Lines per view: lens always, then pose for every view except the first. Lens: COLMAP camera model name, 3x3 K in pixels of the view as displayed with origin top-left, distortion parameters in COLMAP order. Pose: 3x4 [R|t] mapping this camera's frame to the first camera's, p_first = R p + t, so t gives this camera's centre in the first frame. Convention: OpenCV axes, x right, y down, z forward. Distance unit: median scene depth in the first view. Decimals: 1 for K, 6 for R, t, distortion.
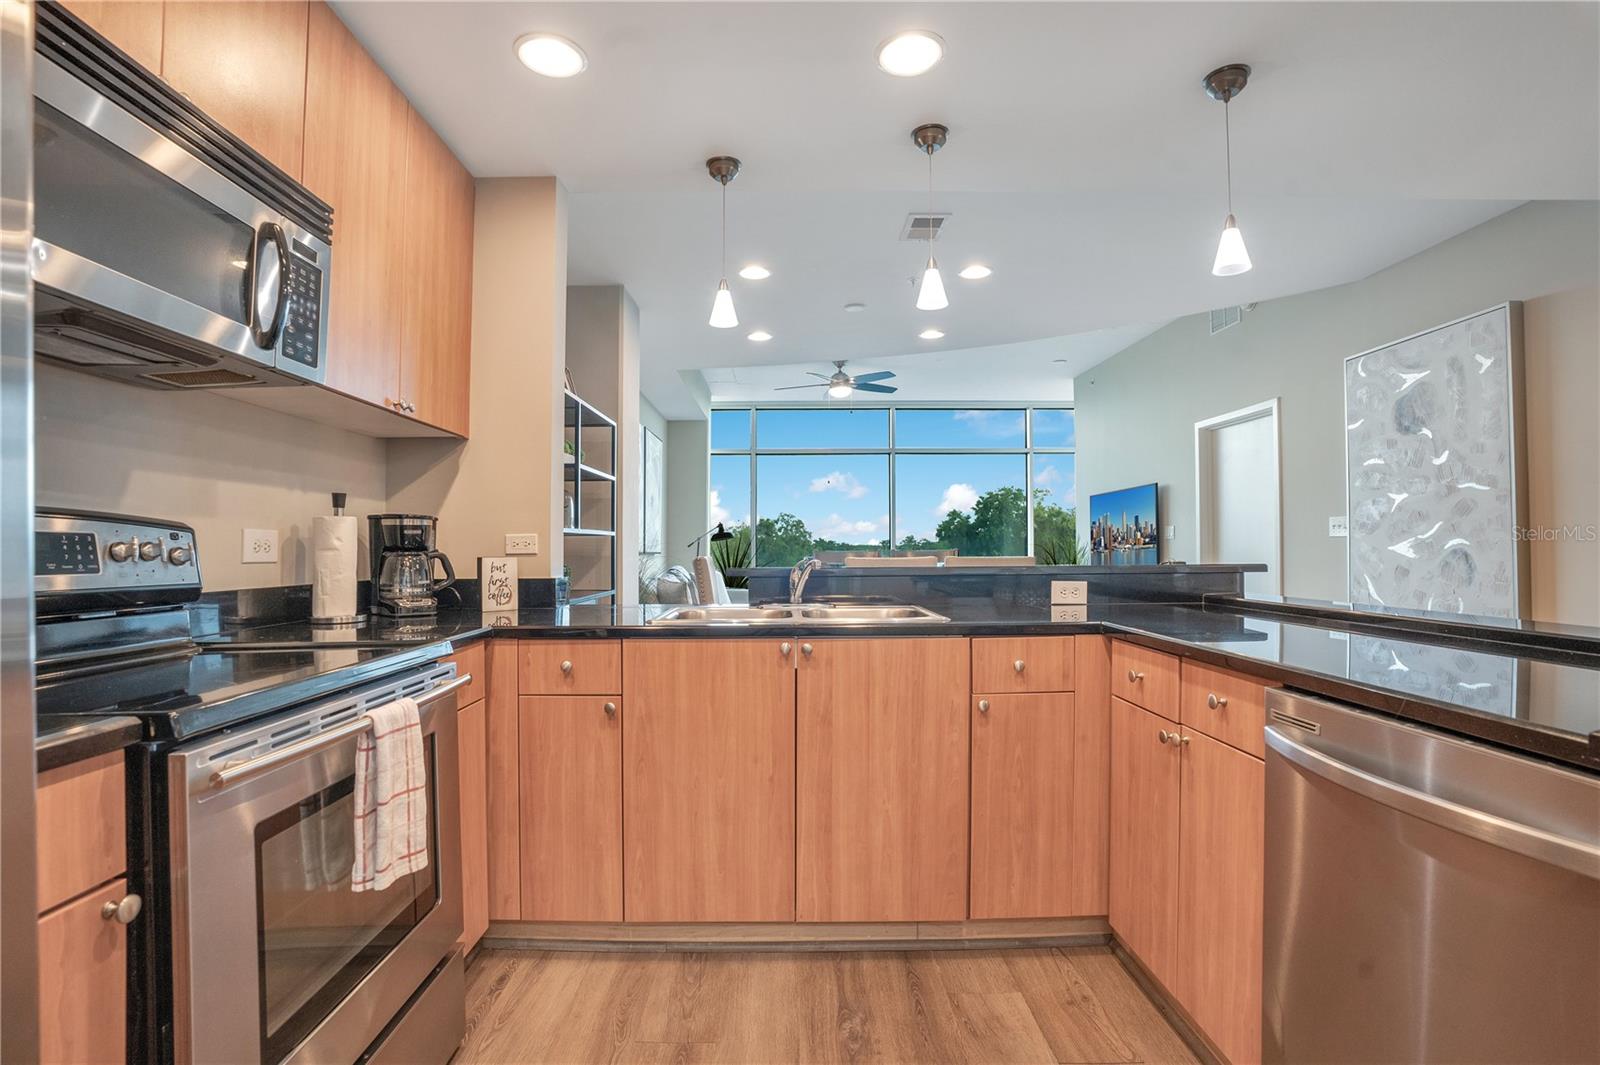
lens RADIAL K [[753.4, 0, 791.0], [0, 753.4, 536.9], [0, 0, 1]] dist [-0.043600, 0.011758]
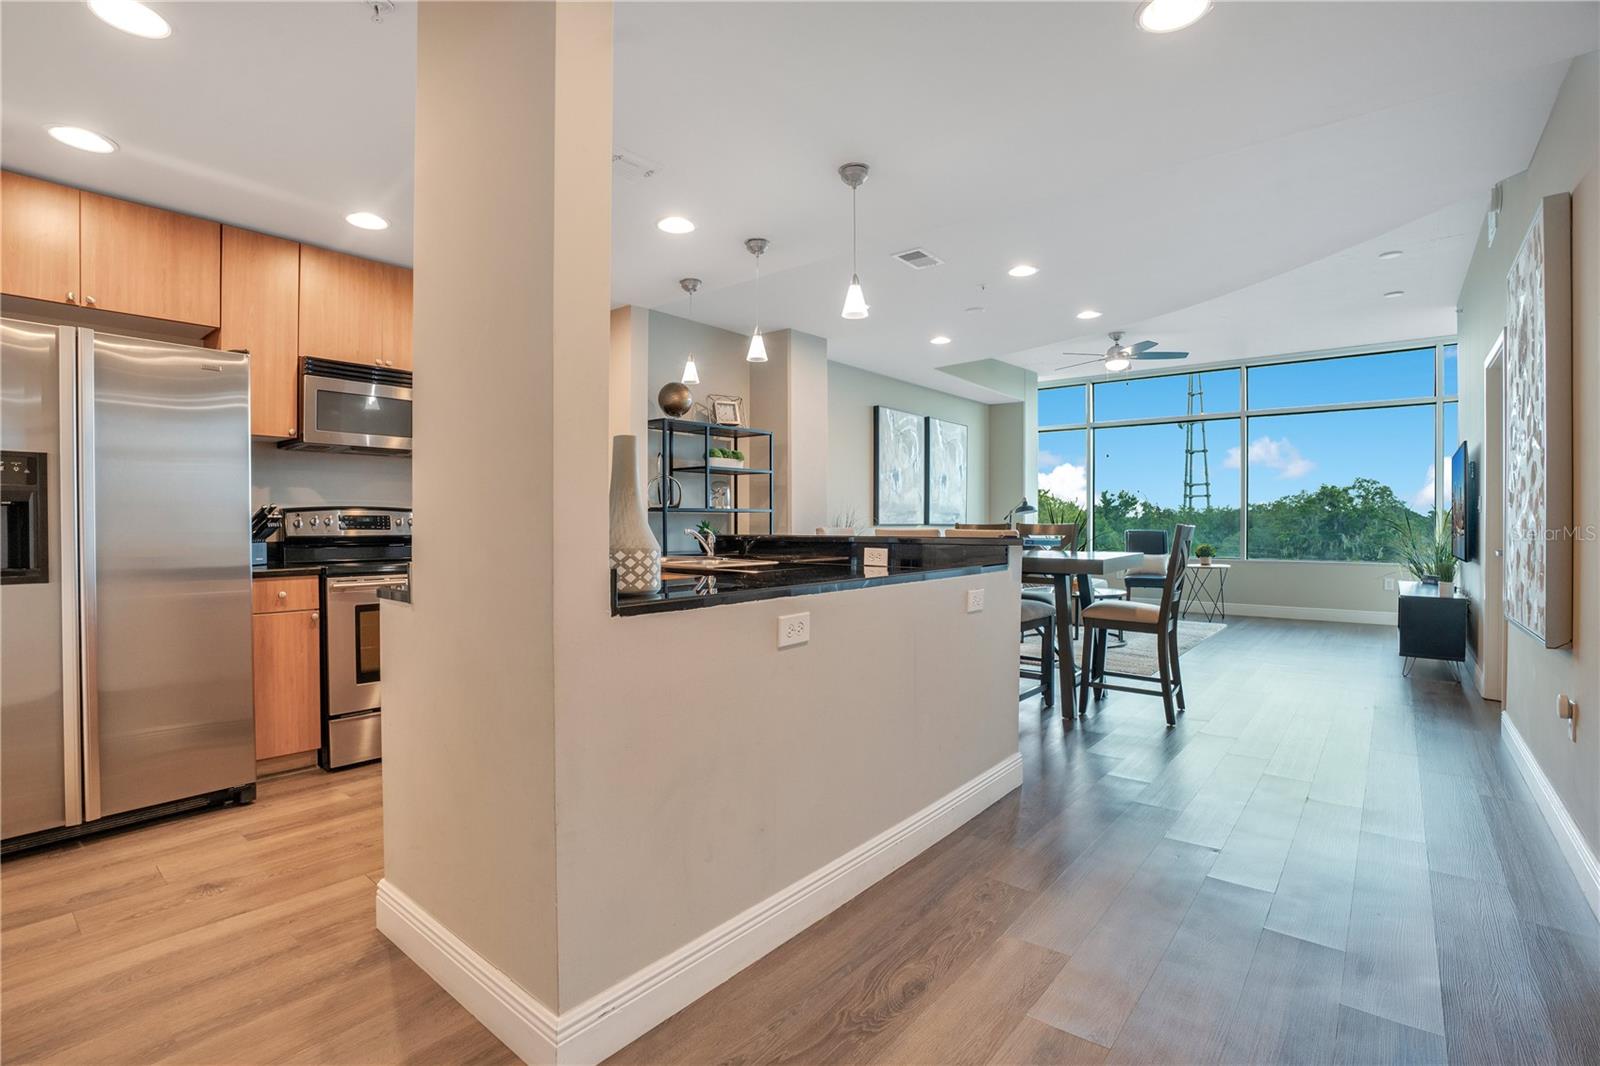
lens RADIAL K [[753.4, 0, 792.3], [0, 753.4, 525.4], [0, 0, 1]] dist [-0.043600, 0.011758]
pose [[0.769757, 0.006855, -0.638300, 1.439961], [0.006982, 0.999792, 0.019157, -0.007178], [0.638298, -0.019202, 0.769549, -0.145520]]
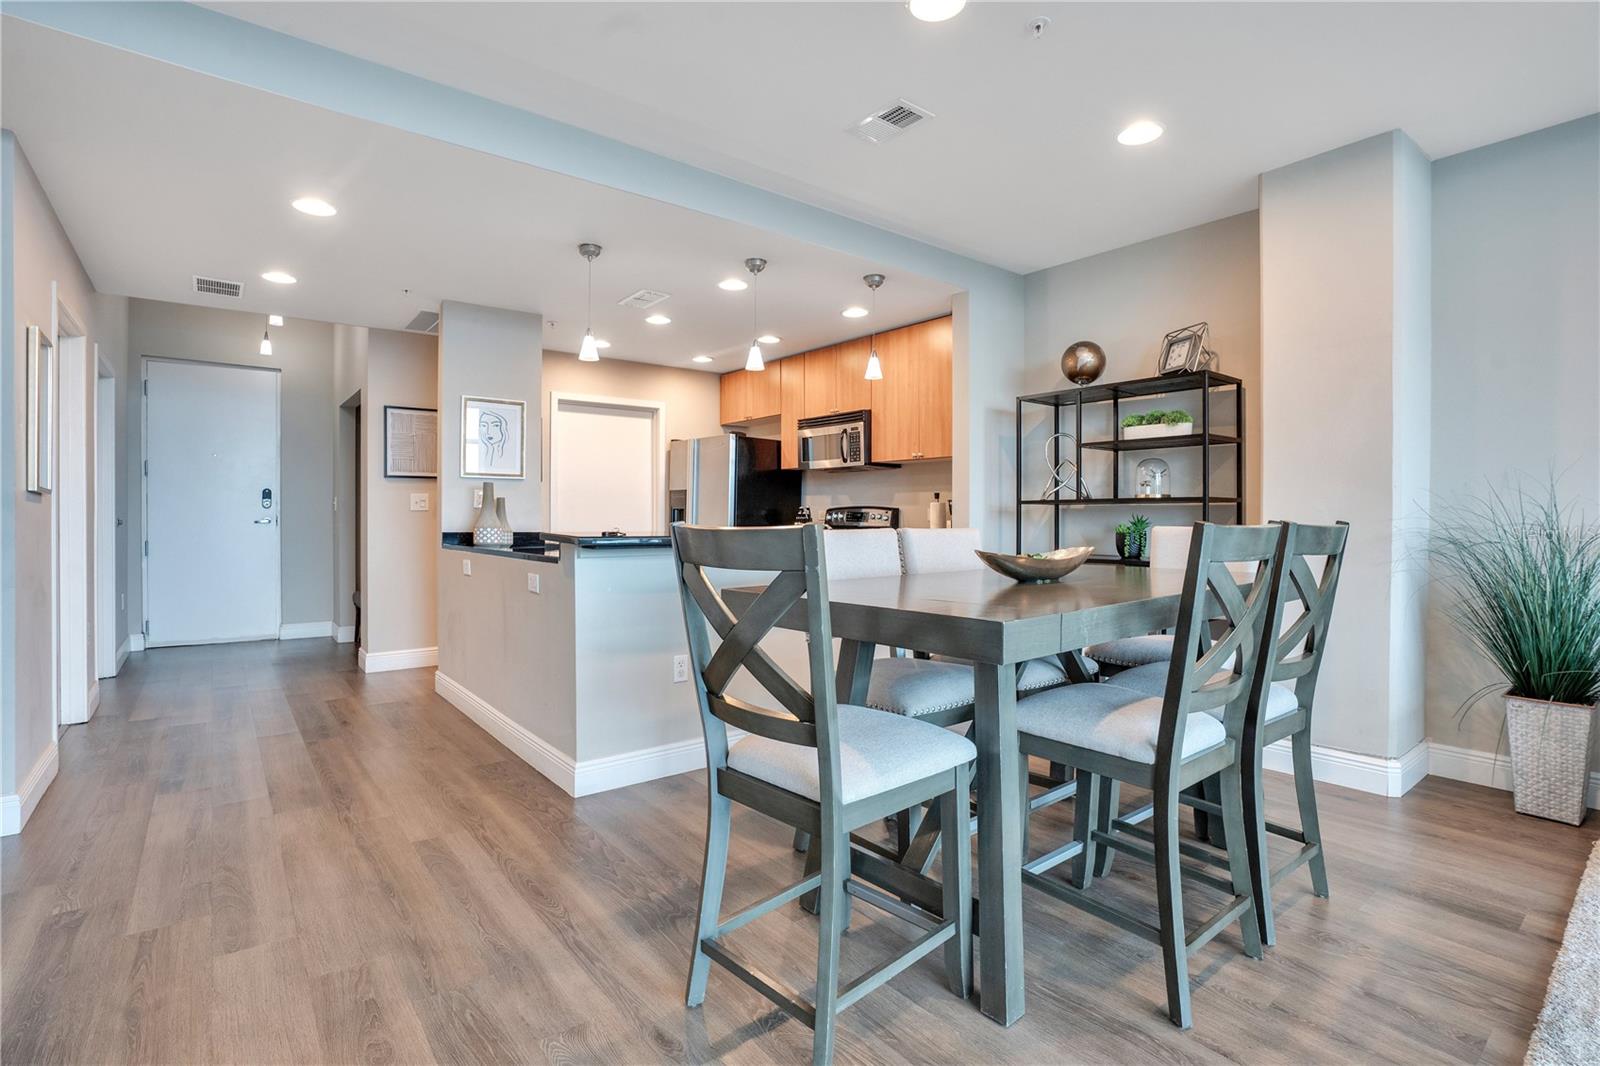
lens RADIAL K [[753.4, 0, 758.4], [0, 753.4, 512.7], [0, 0, 1]] dist [-0.043600, 0.011758]
pose [[-0.802297, -0.000694, -0.596925, 1.397417], [0.009563, 0.999856, -0.014015, 0.035745], [0.596849, -0.016952, -0.802175, 2.760865]]
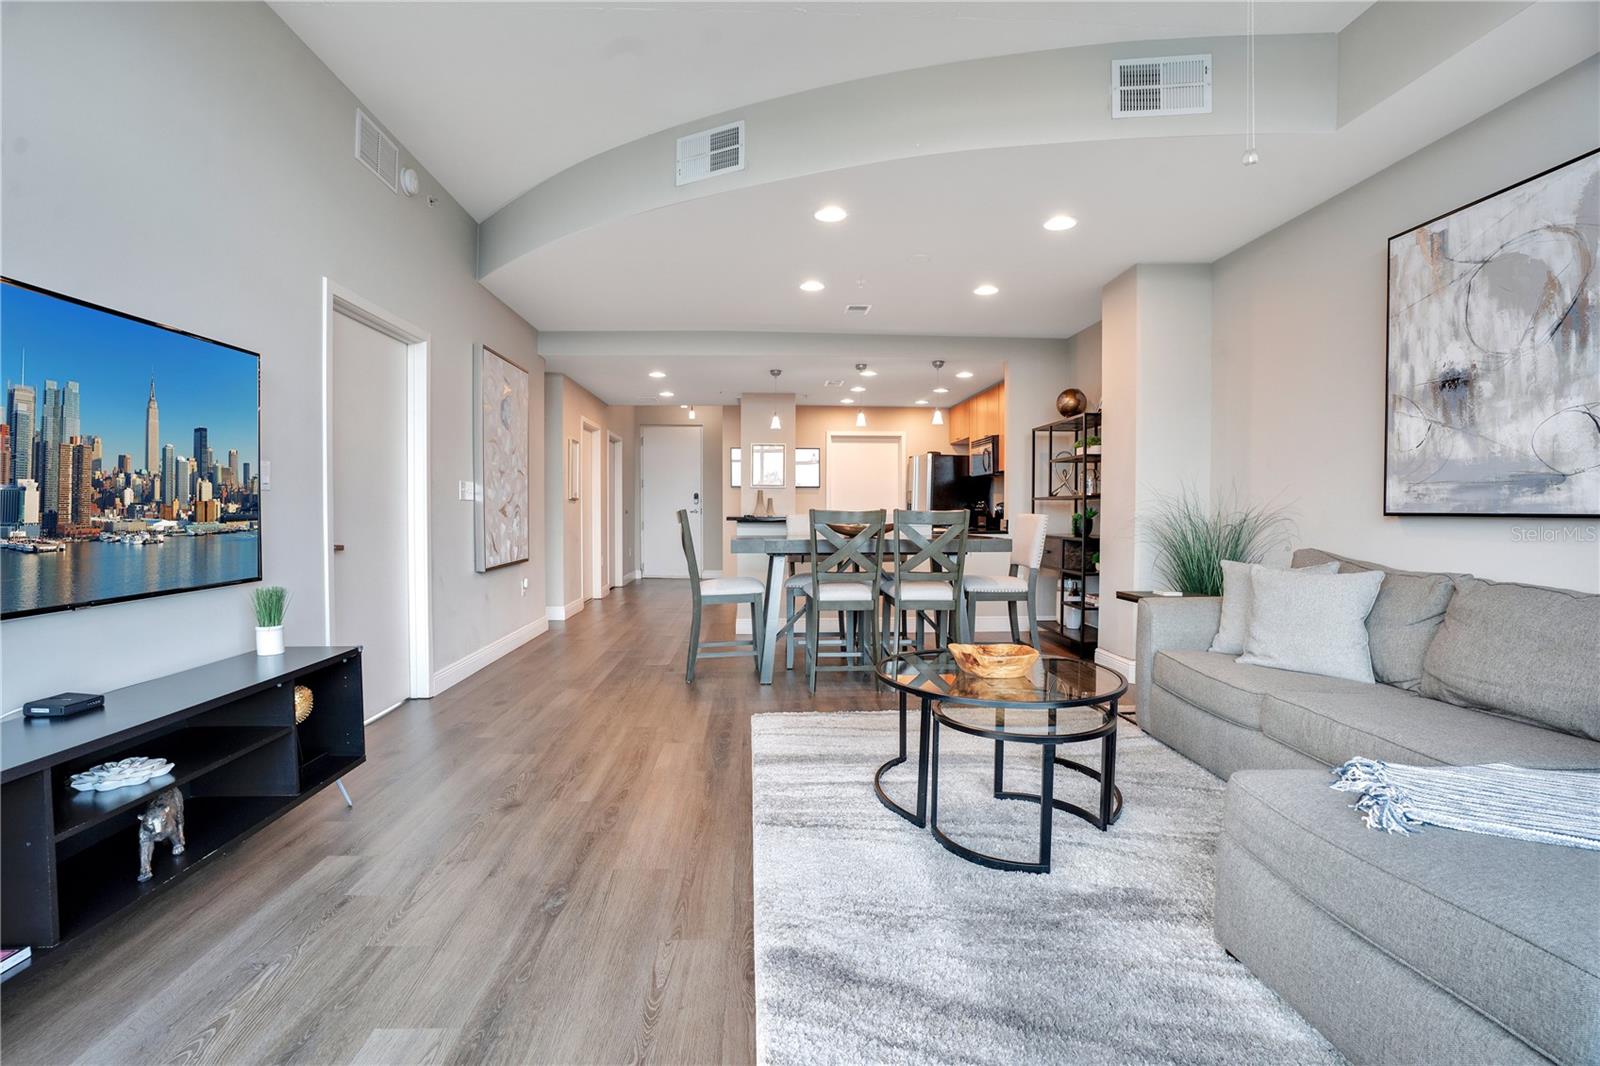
lens RADIAL K [[753.4, 0, 802.5], [0, 753.4, 536.3], [0, 0, 1]] dist [-0.043600, 0.011758]
pose [[-0.998935, 0.004156, -0.045943, 0.659039], [0.003235, 0.999793, 0.020085, 0.075732], [0.046017, 0.019915, -0.998742, 4.717164]]
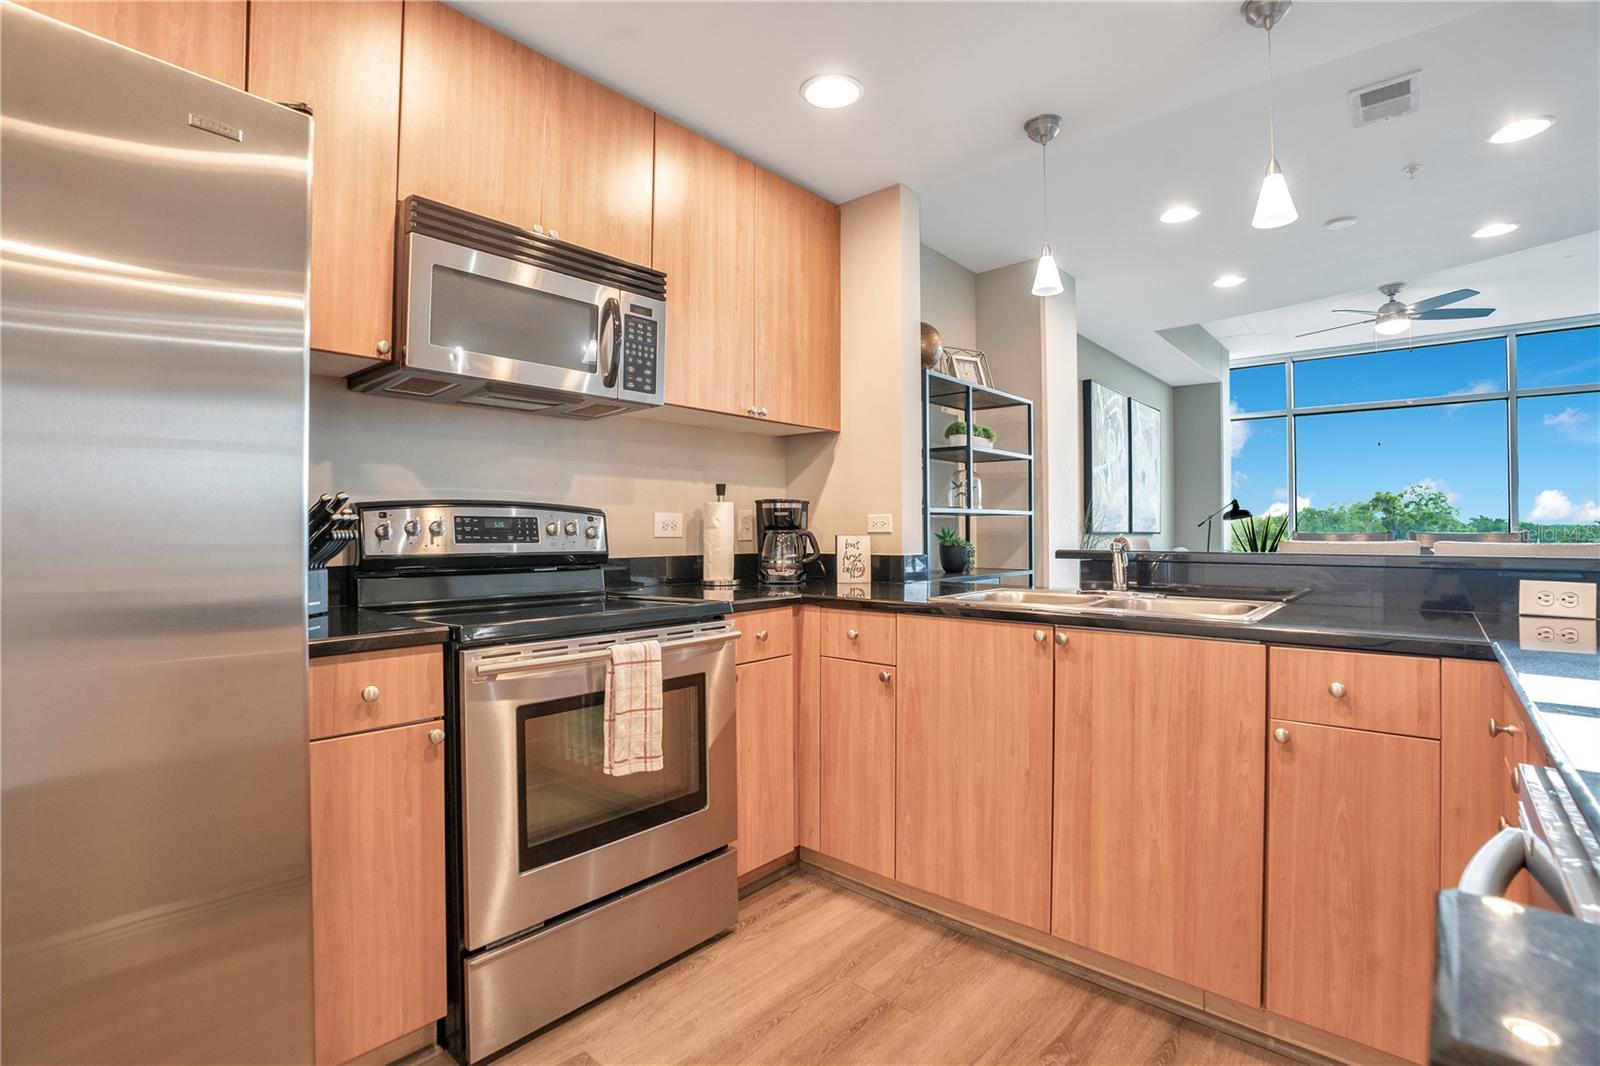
lens RADIAL K [[753.4, 0, 794.6], [0, 753.4, 516.1], [0, 0, 1]] dist [-0.043600, 0.011758]
pose [[0.754077, -0.006542, -0.656754, 0.368089], [0.006183, 0.999977, -0.002863, 0.000801], [0.656757, -0.001902, 0.754100, 0.104547]]
